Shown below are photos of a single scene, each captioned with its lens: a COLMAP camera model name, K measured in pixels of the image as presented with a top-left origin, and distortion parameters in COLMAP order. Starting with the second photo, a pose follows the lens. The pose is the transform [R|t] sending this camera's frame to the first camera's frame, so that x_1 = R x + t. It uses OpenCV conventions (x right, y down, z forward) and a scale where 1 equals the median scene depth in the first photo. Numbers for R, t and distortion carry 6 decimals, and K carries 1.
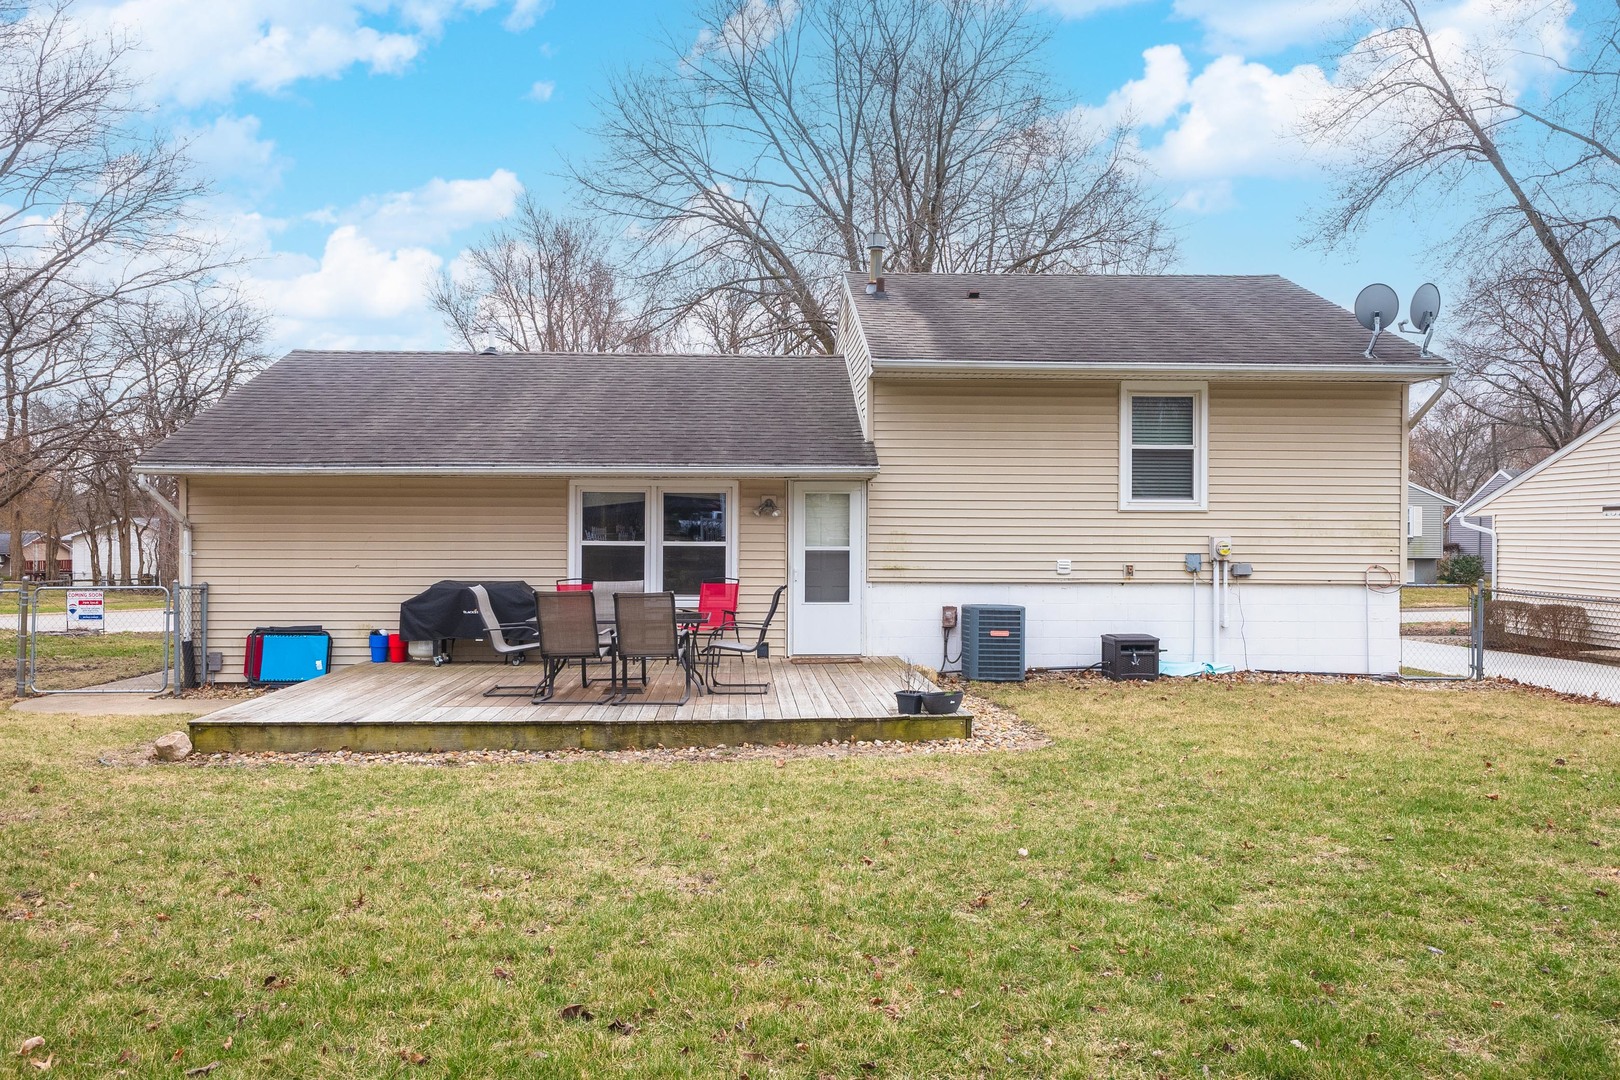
lens RADIAL K [[1287.3, 0, 809.9], [0, 1287.3, 542.5], [0, 0, 1]] dist [0.008004, -0.013818]
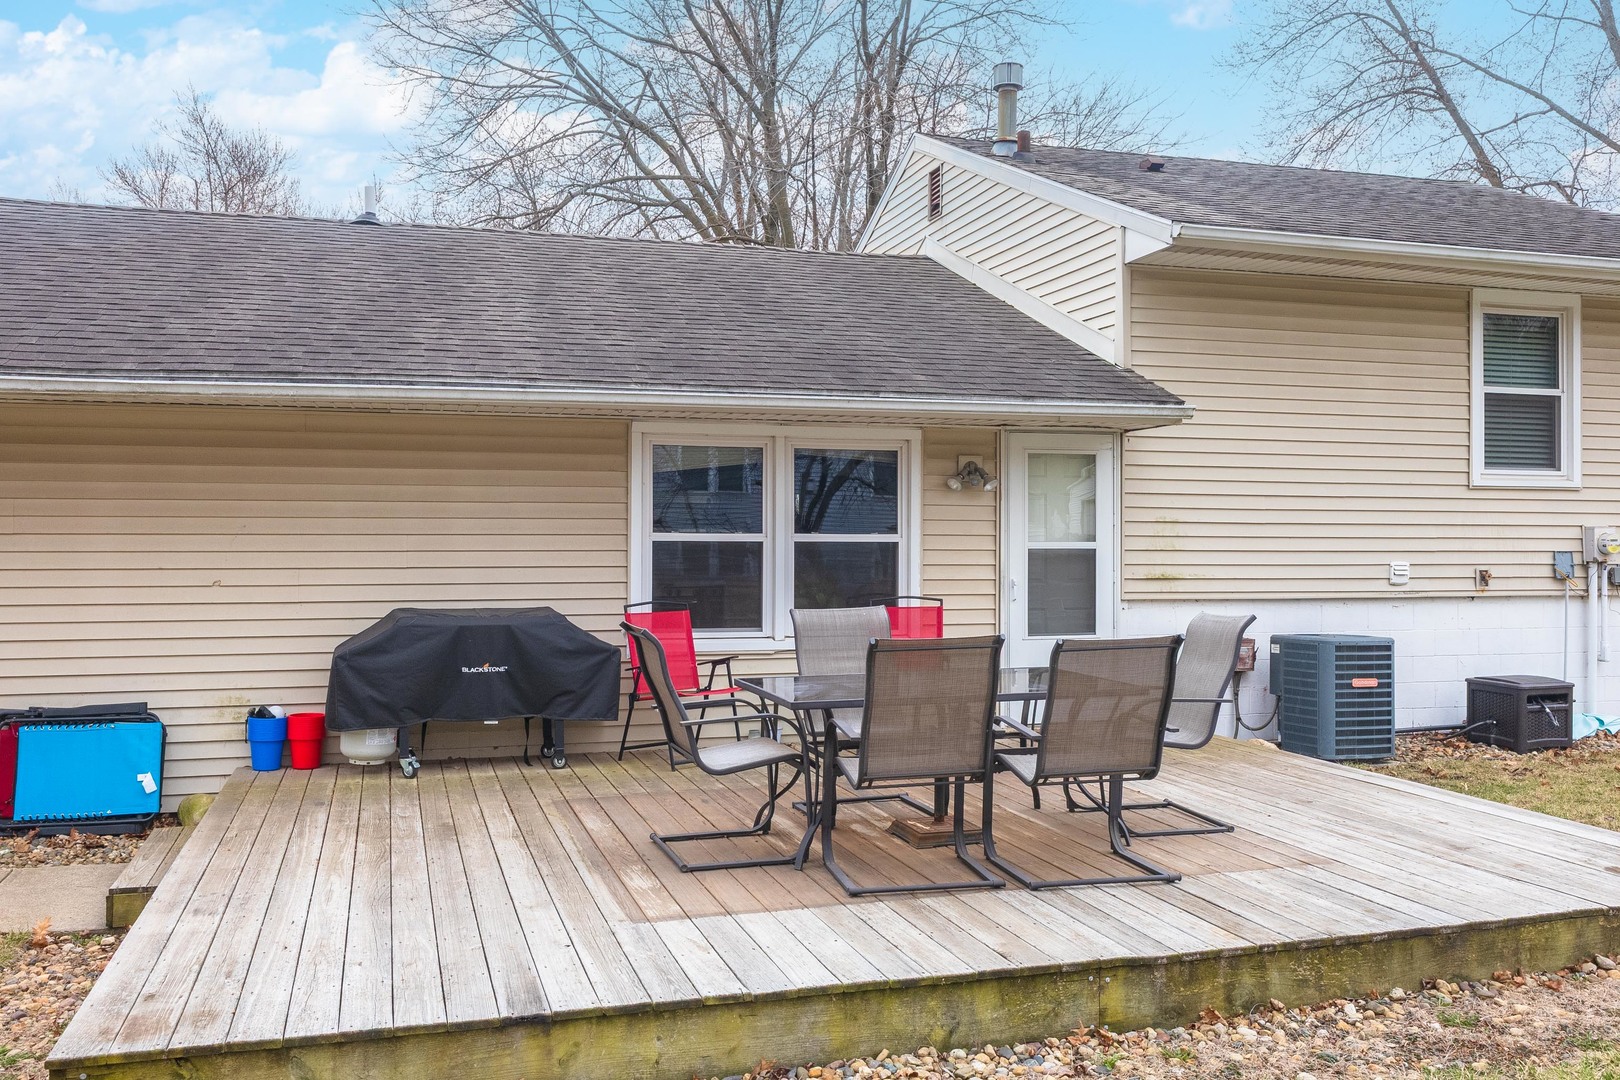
lens RADIAL K [[1371.5, 0, 808.6], [0, 1371.5, 536.4], [0, 0, 1]] dist [-0.007559, 0.011960]
pose [[0.968052, -0.000984, 0.250749, -0.260081], [0.002900, 0.999969, -0.007270, 0.004676], [-0.250734, 0.007764, 0.968025, 0.414274]]
